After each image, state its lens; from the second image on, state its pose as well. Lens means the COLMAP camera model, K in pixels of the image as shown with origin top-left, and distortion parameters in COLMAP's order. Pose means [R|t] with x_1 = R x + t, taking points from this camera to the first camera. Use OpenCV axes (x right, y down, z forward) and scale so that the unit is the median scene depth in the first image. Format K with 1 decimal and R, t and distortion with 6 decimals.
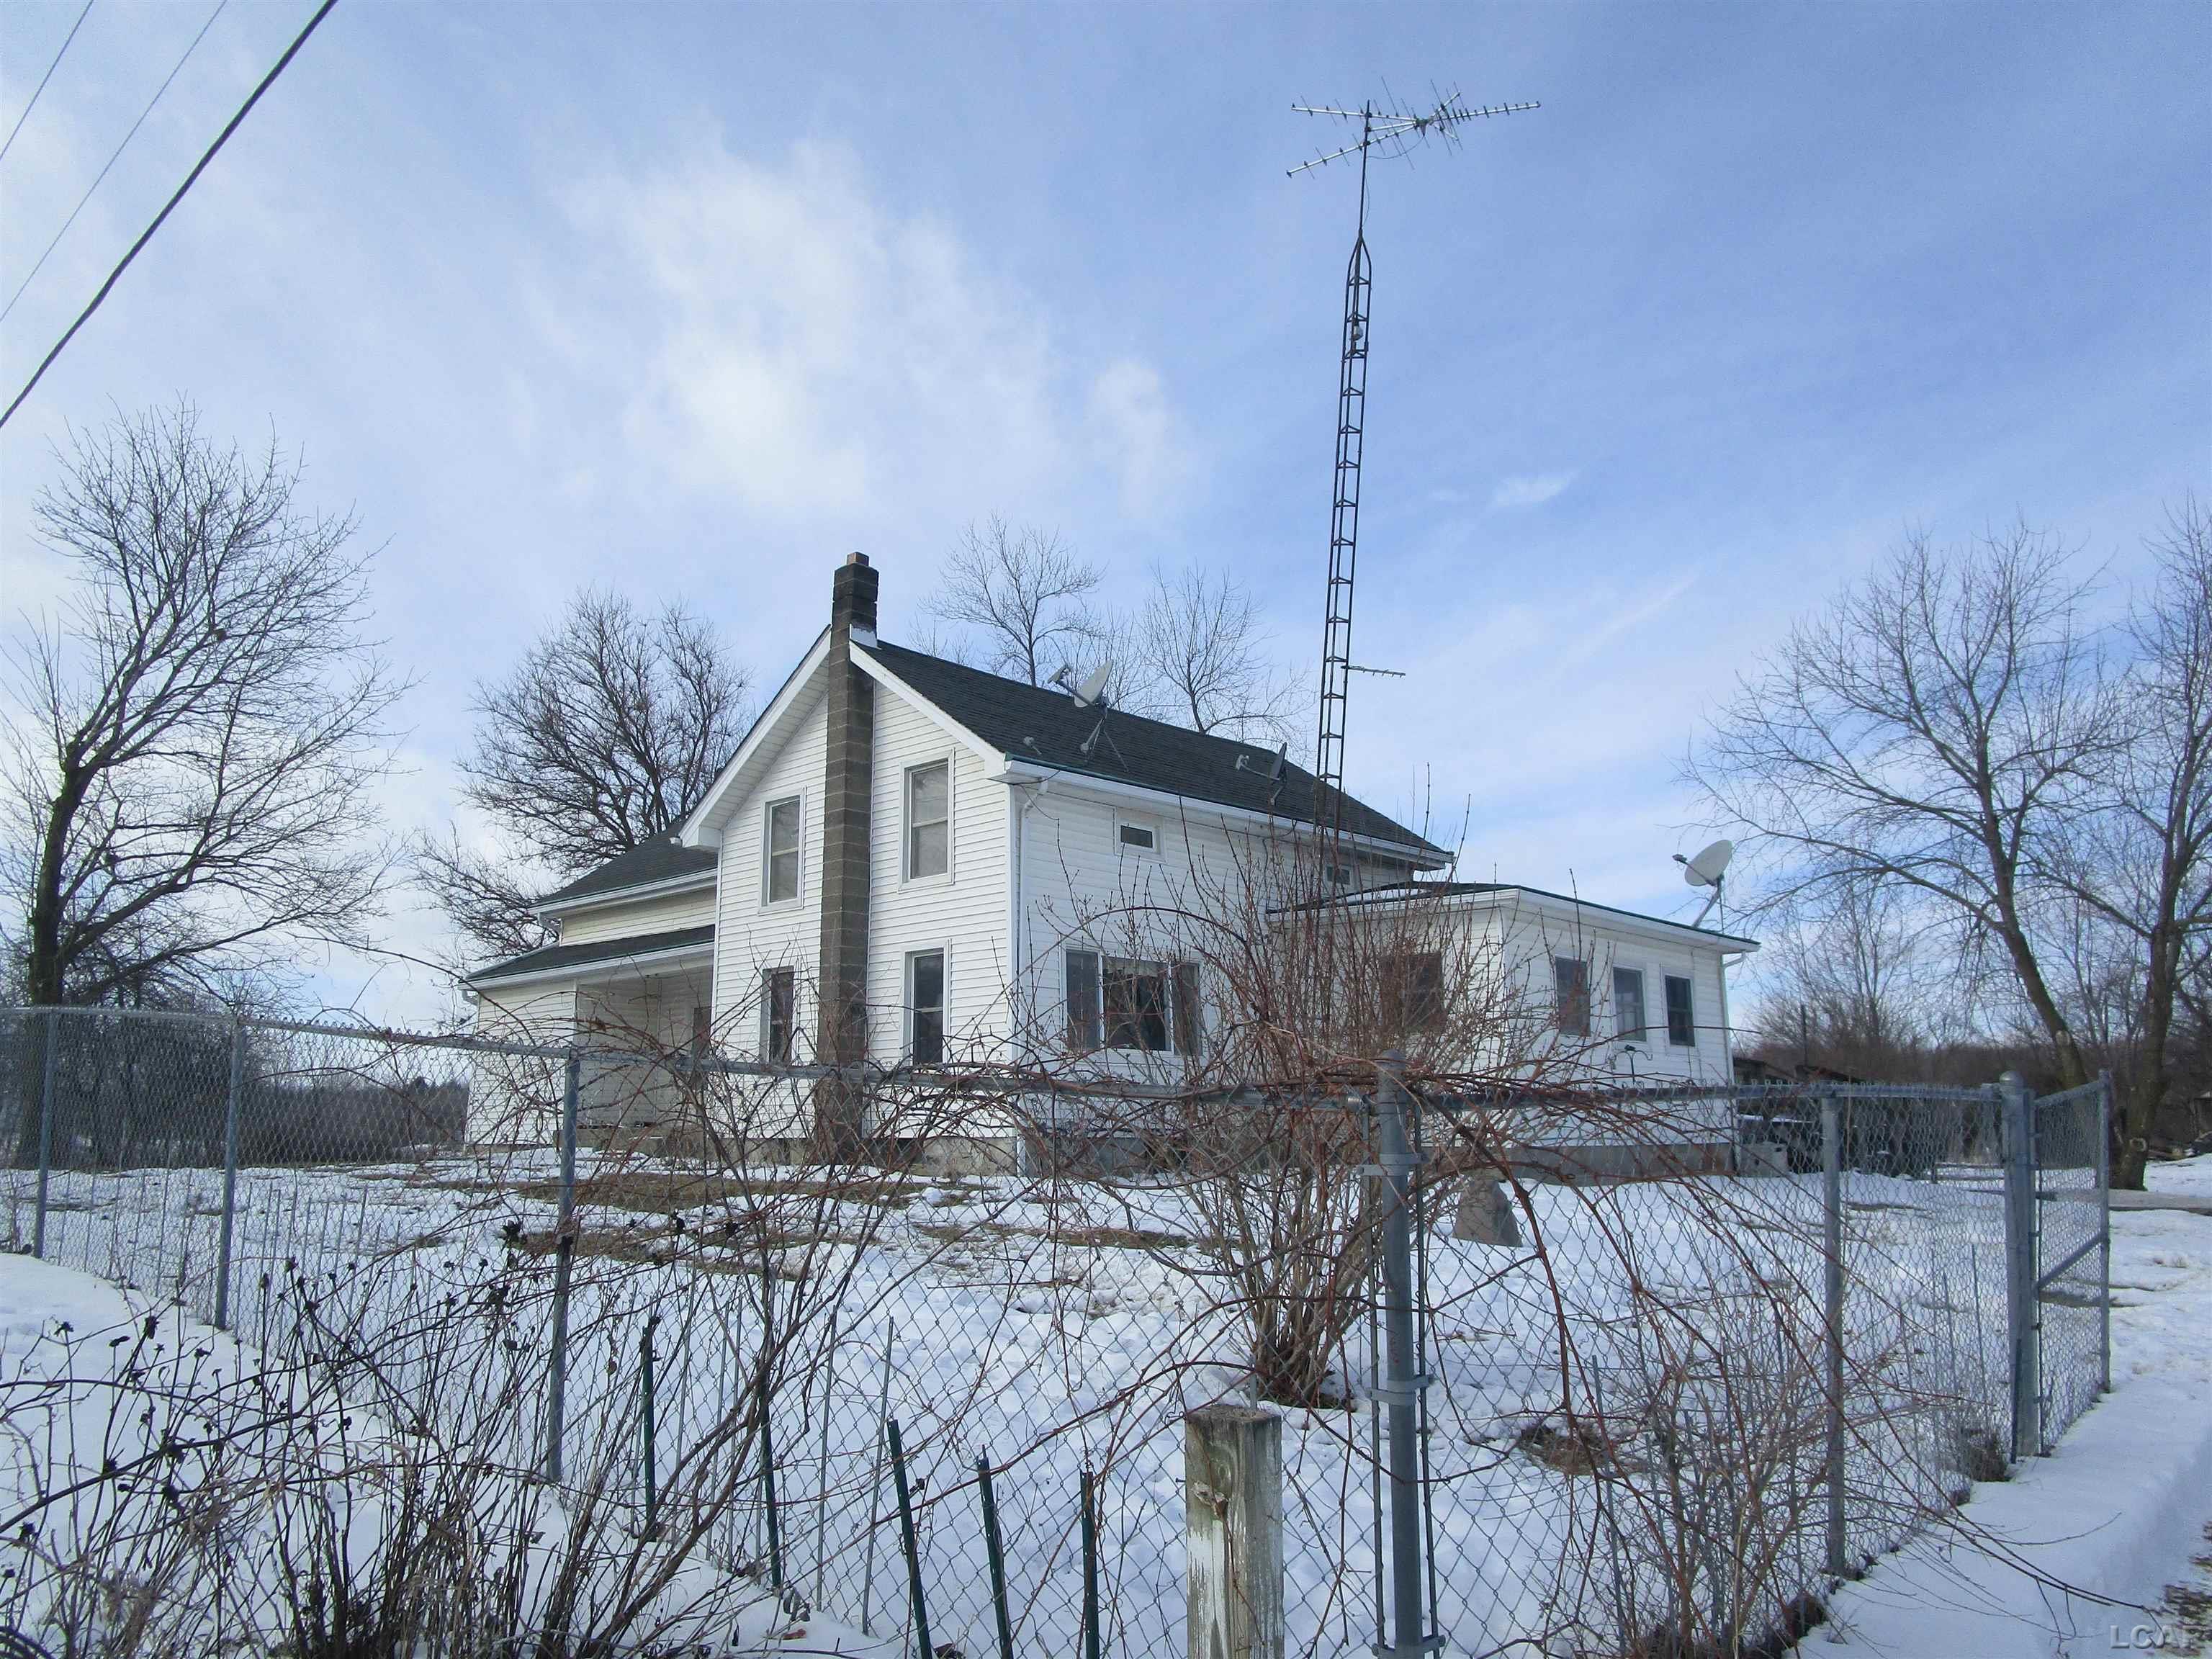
lens RADIAL K [[1598.4, 0, 1106.0], [0, 1598.4, 829.5], [0, 0, 1]] dist [0.003742, 0.000528]
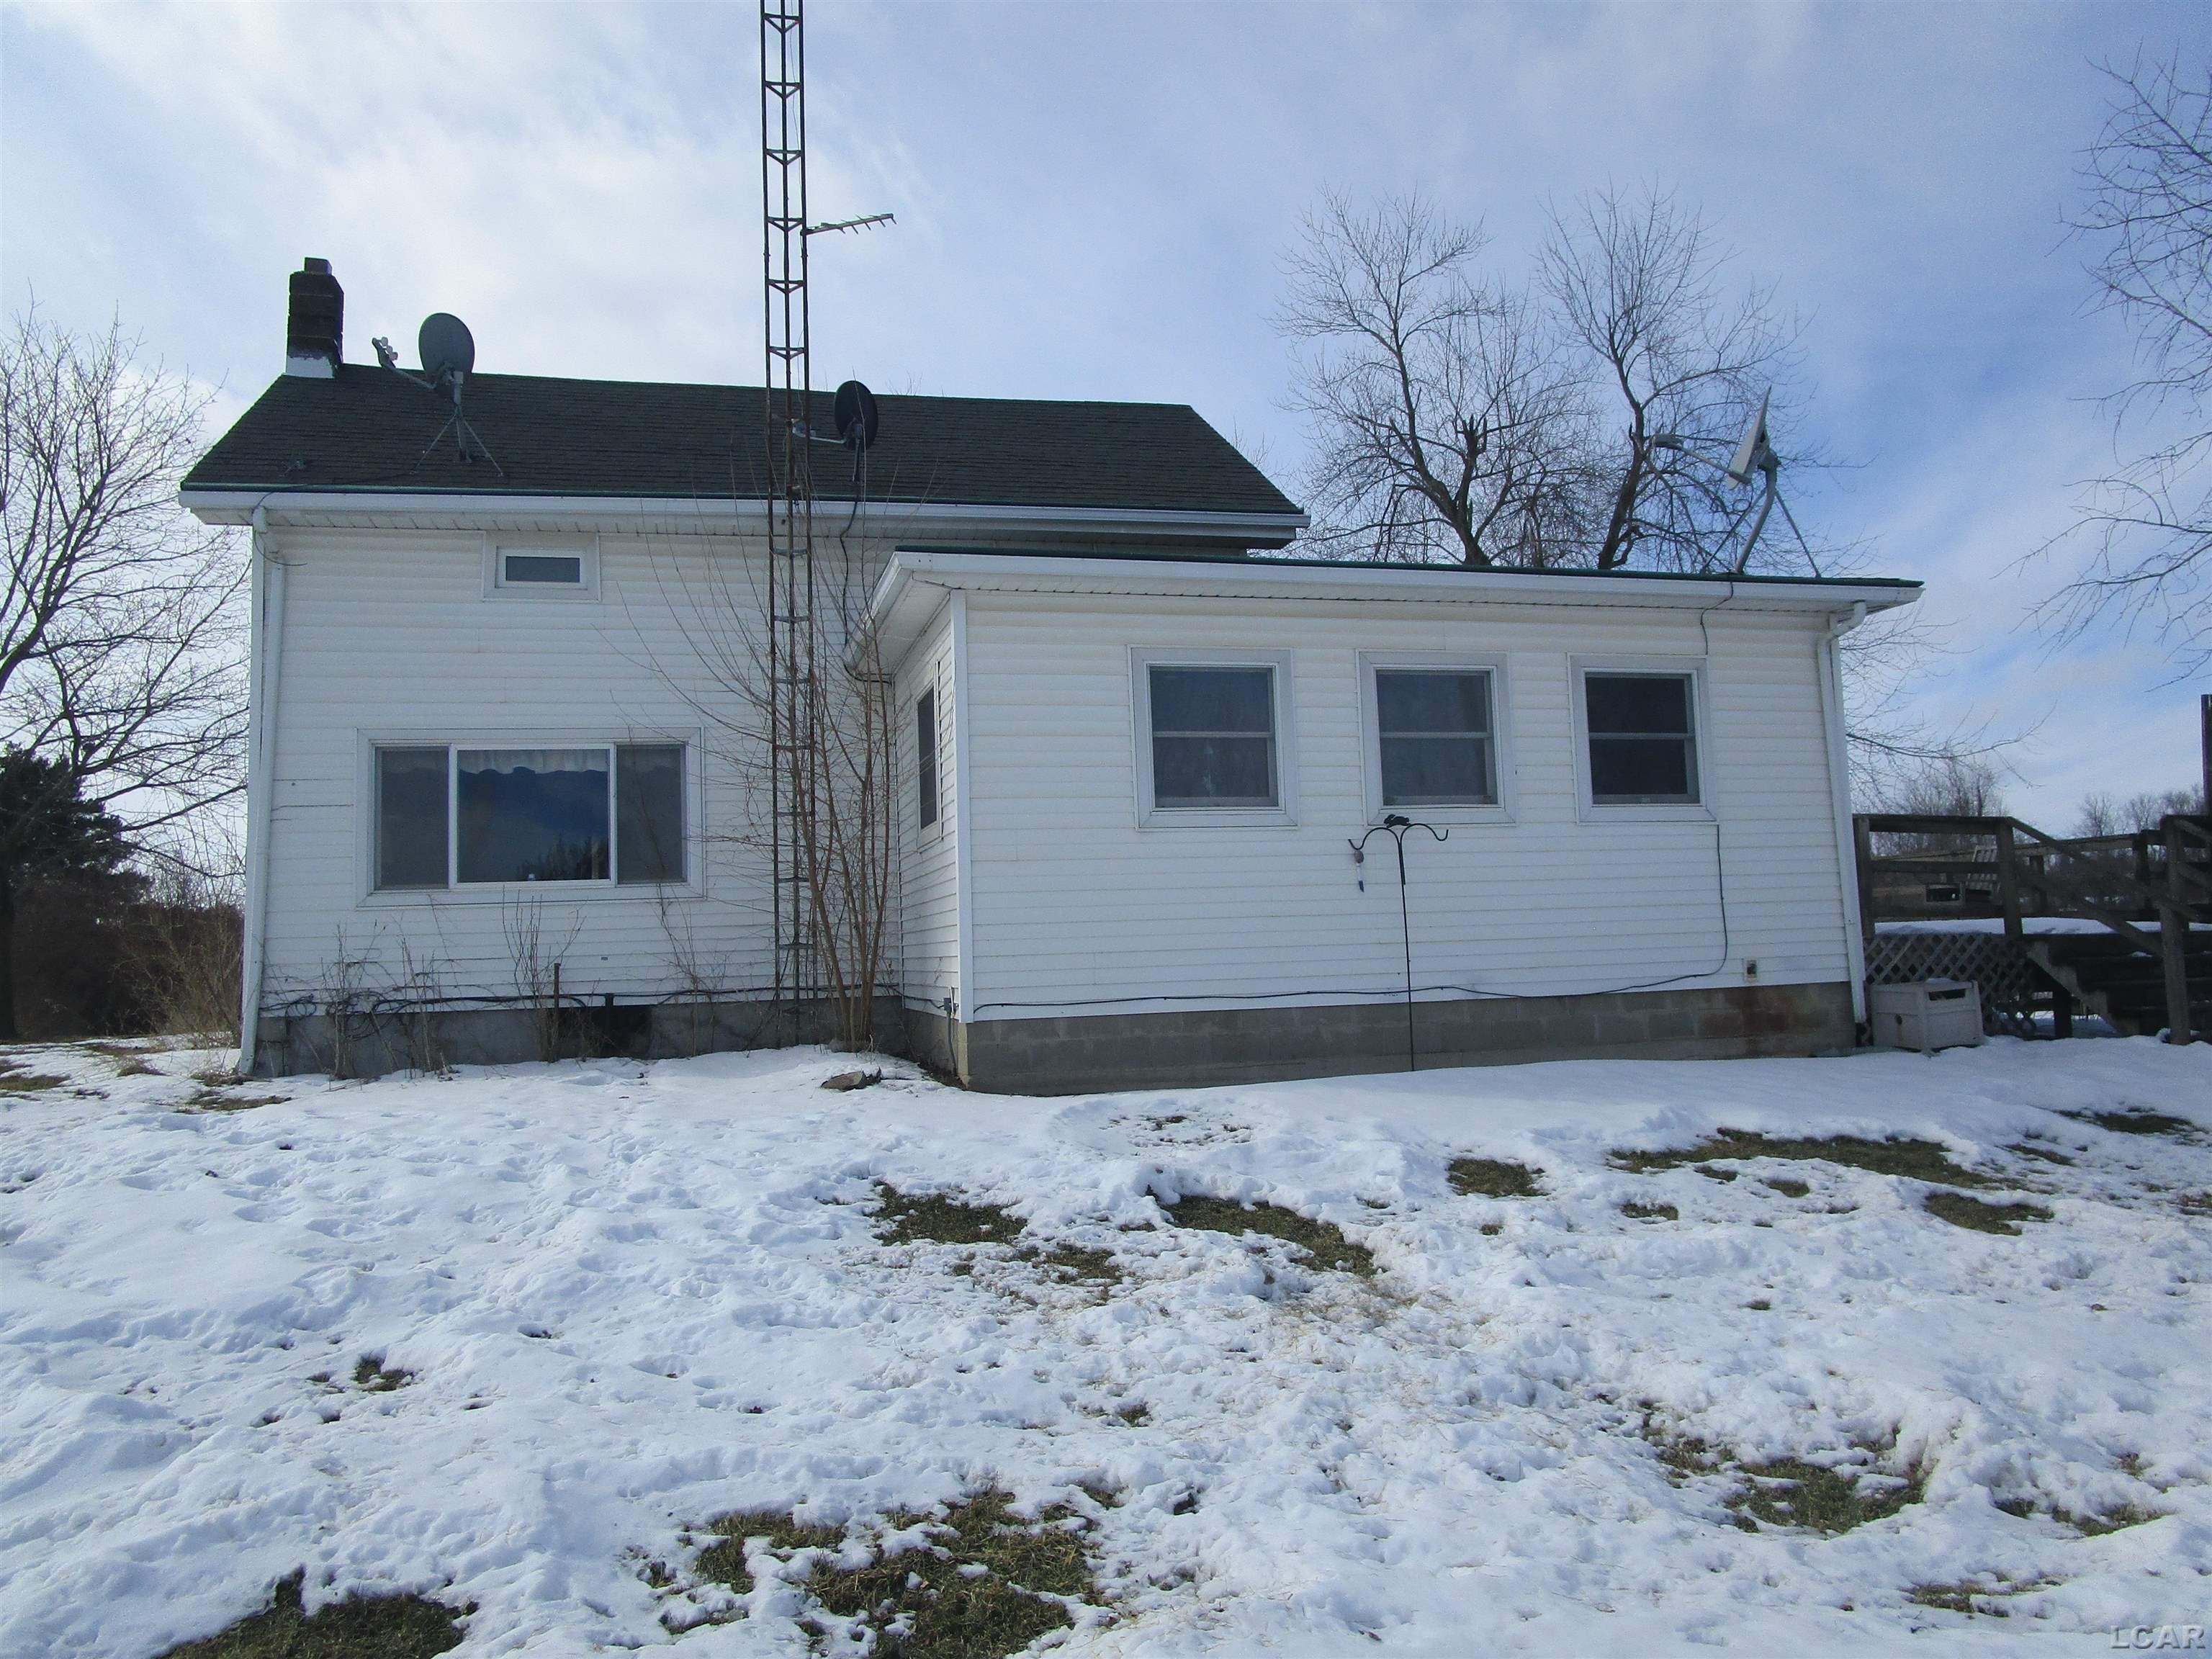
lens RADIAL K [[1598.4, 0, 1106.0], [0, 1598.4, 829.5], [0, 0, 1]] dist [0.003742, 0.000528]
pose [[0.798588, -0.067102, -0.598126, 0.580878], [0.129006, 0.989753, 0.061204, 0.098350], [0.587890, -0.126039, 0.799062, 0.550343]]
